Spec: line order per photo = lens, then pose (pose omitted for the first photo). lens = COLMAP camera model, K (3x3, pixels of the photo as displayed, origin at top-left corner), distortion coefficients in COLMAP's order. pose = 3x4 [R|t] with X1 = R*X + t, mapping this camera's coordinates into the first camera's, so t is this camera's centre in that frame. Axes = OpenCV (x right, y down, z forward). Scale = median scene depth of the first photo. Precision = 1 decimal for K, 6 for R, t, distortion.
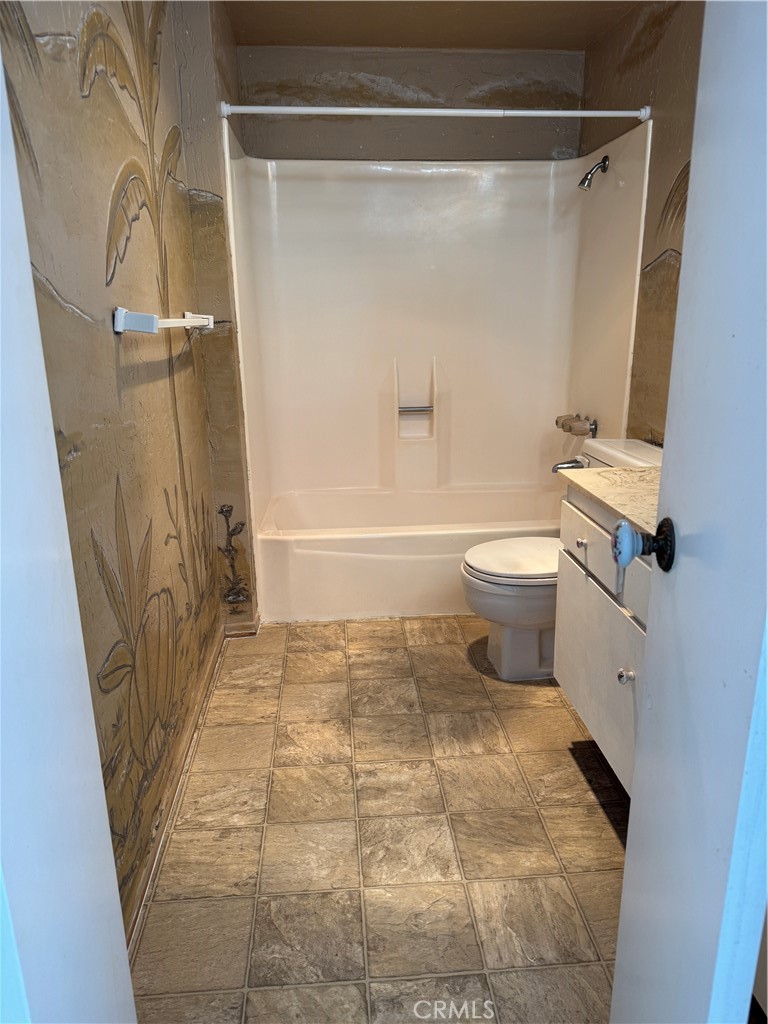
lens RADIAL K [[716.6, 0, 384.0], [0, 716.6, 515.2], [0, 0, 1]] dist [0.008922, -0.031758]
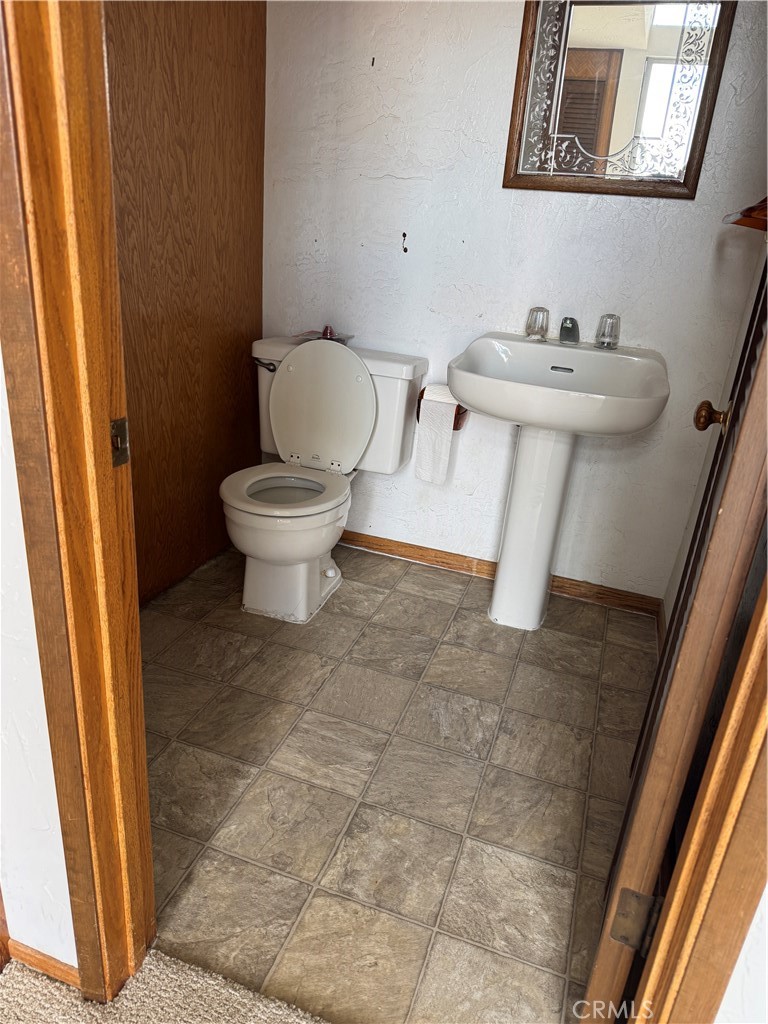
lens RADIAL K [[716.6, 0, 386.2], [0, 716.6, 510.4], [0, 0, 1]] dist [0.008922, -0.031758]
pose [[0.388788, -0.306383, 0.868892, -0.673792], [0.152313, 0.951484, 0.267354, -0.082207], [-0.908650, 0.028400, 0.416592, 0.487263]]
